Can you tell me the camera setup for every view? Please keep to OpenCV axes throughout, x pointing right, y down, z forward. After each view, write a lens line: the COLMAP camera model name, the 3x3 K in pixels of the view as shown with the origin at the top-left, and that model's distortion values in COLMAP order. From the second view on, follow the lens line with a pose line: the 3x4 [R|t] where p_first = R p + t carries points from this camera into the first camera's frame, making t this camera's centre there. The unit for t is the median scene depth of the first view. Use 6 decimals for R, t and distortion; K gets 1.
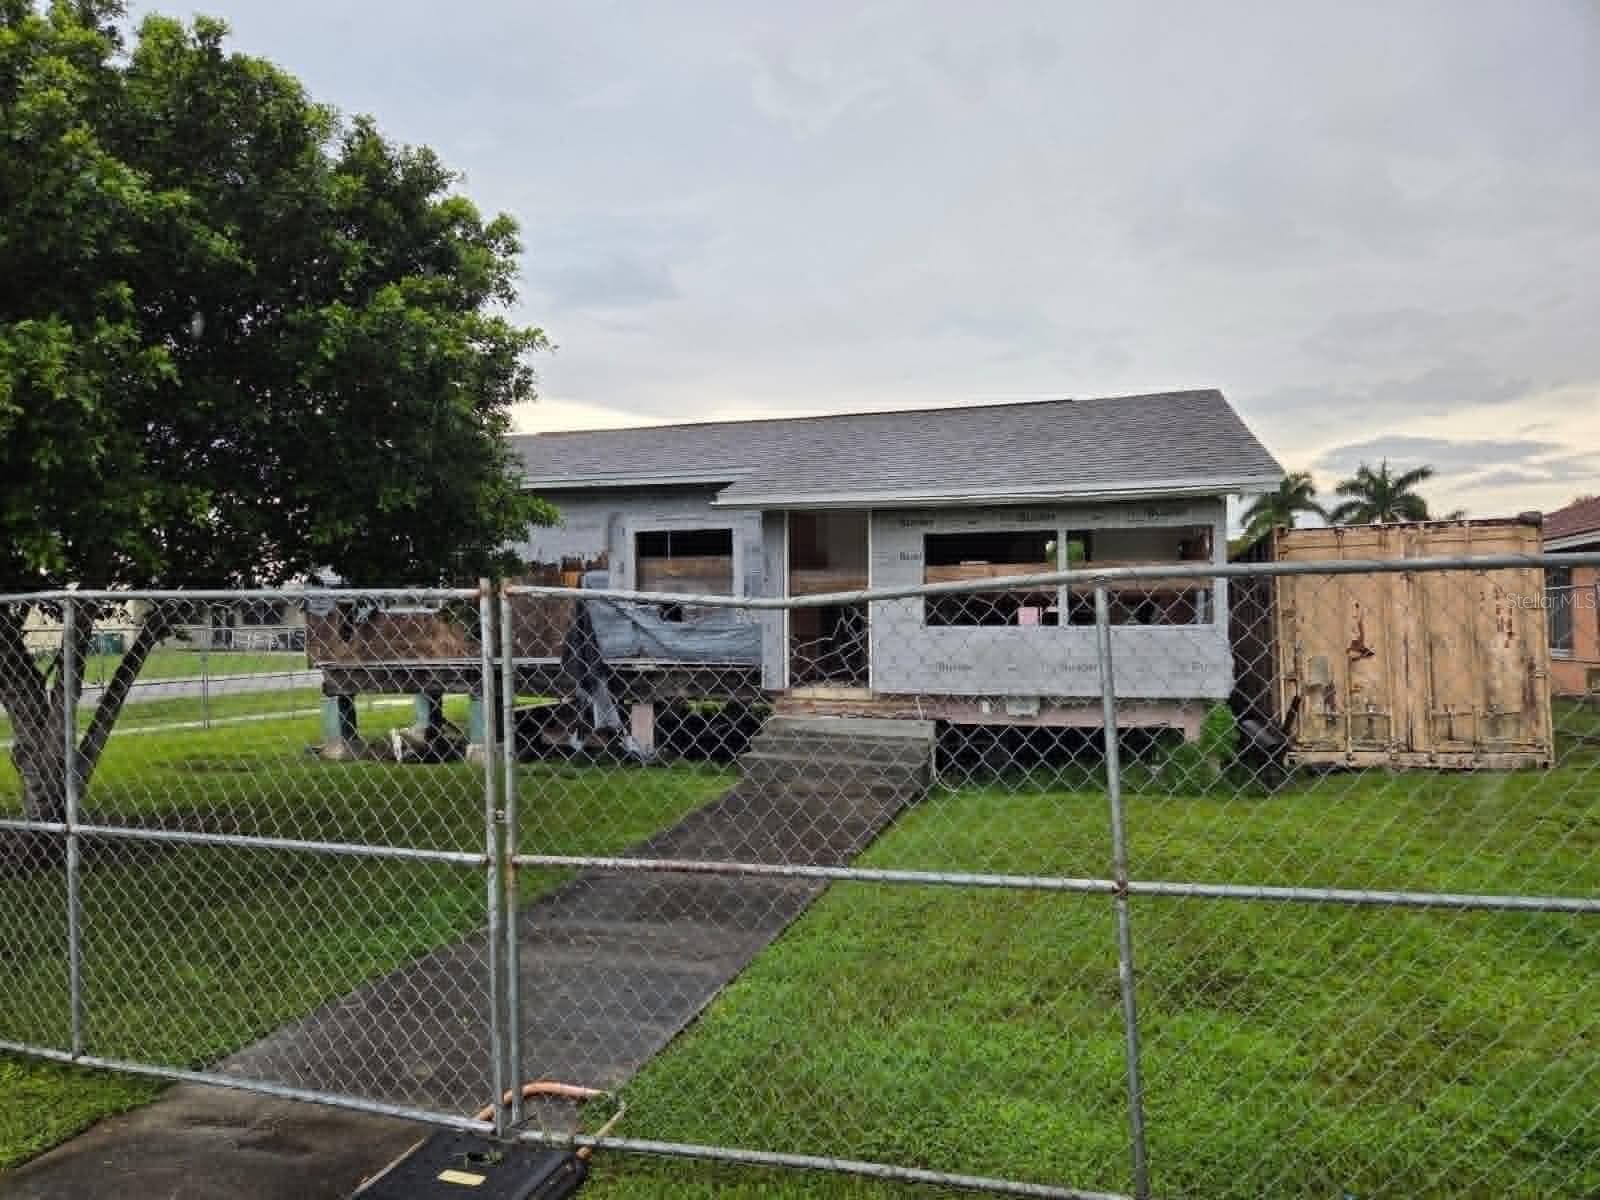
lens RADIAL K [[1071.0, 0, 799.5], [0, 1071.0, 610.3], [0, 0, 1]] dist [0.078606, -0.068009]
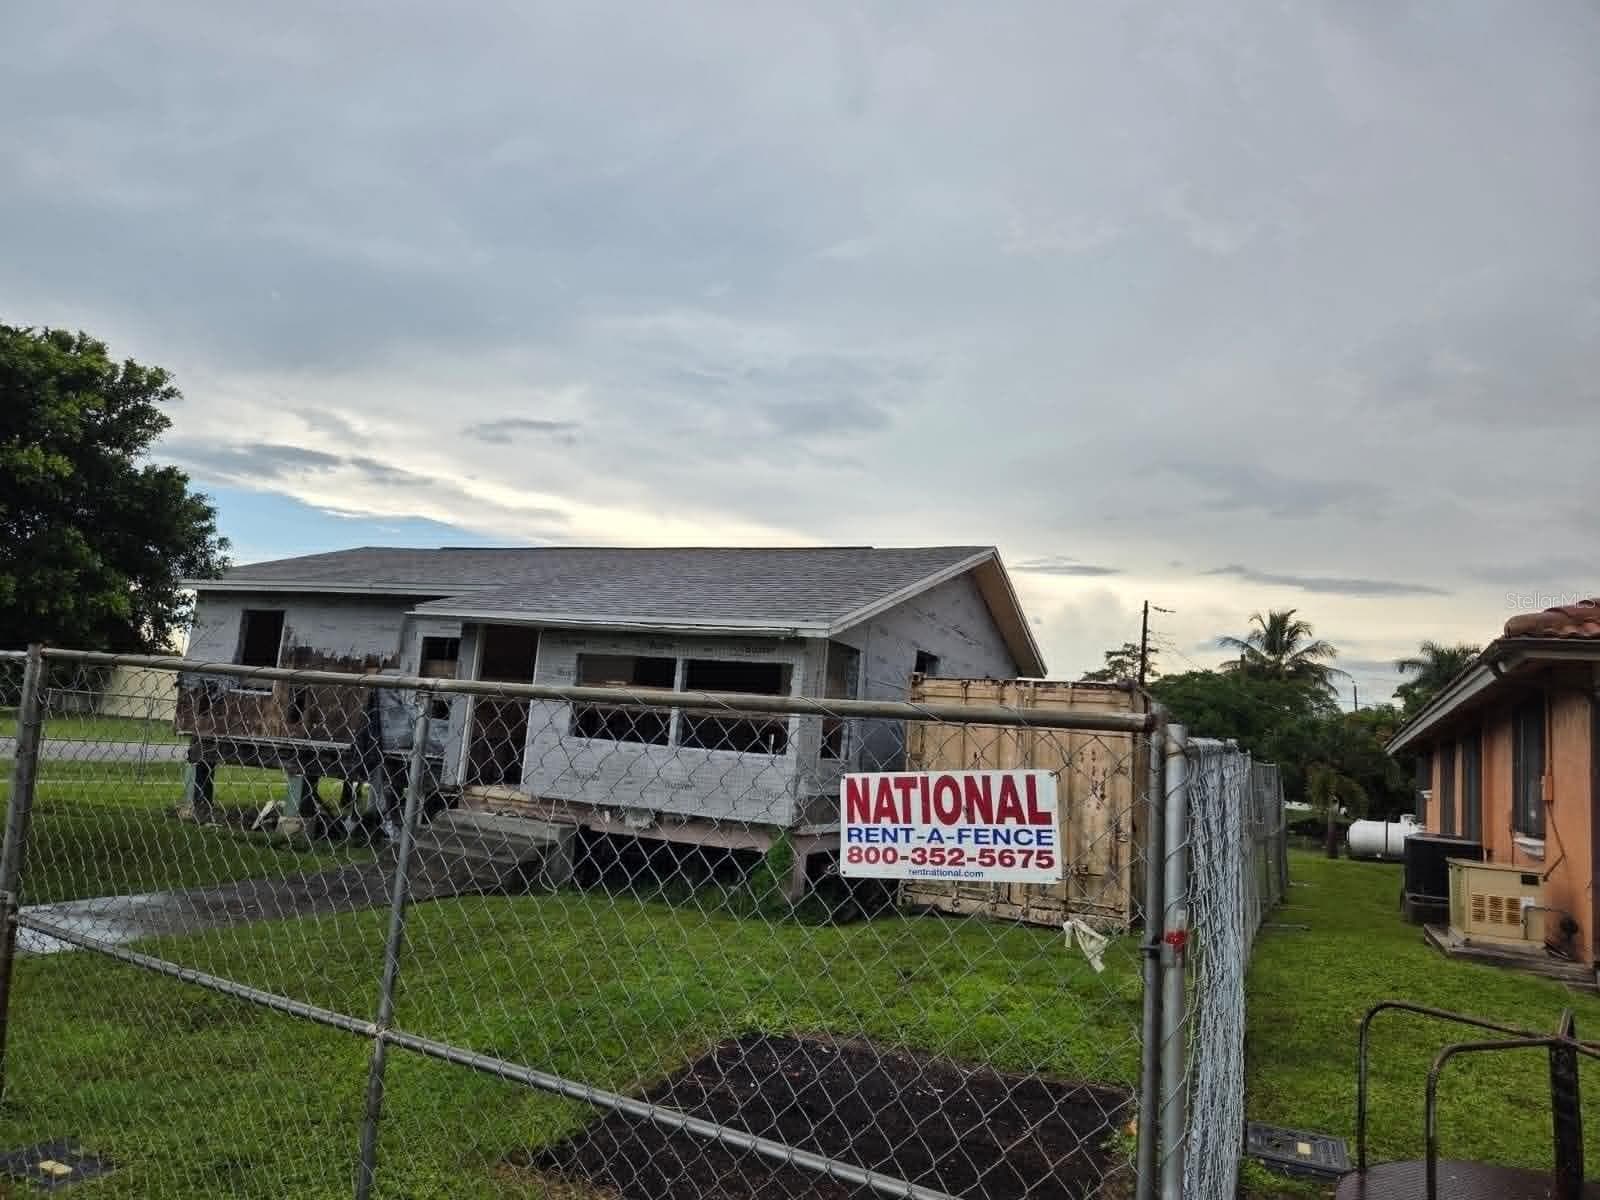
lens RADIAL K [[1071.0, 0, 799.1], [0, 1071.0, 595.3], [0, 0, 1]] dist [0.078606, -0.068009]
pose [[0.983594, 0.068493, -0.166888, 0.521430], [-0.090101, 0.987987, -0.125552, -0.011335], [0.156283, 0.138529, 0.977949, -0.062801]]
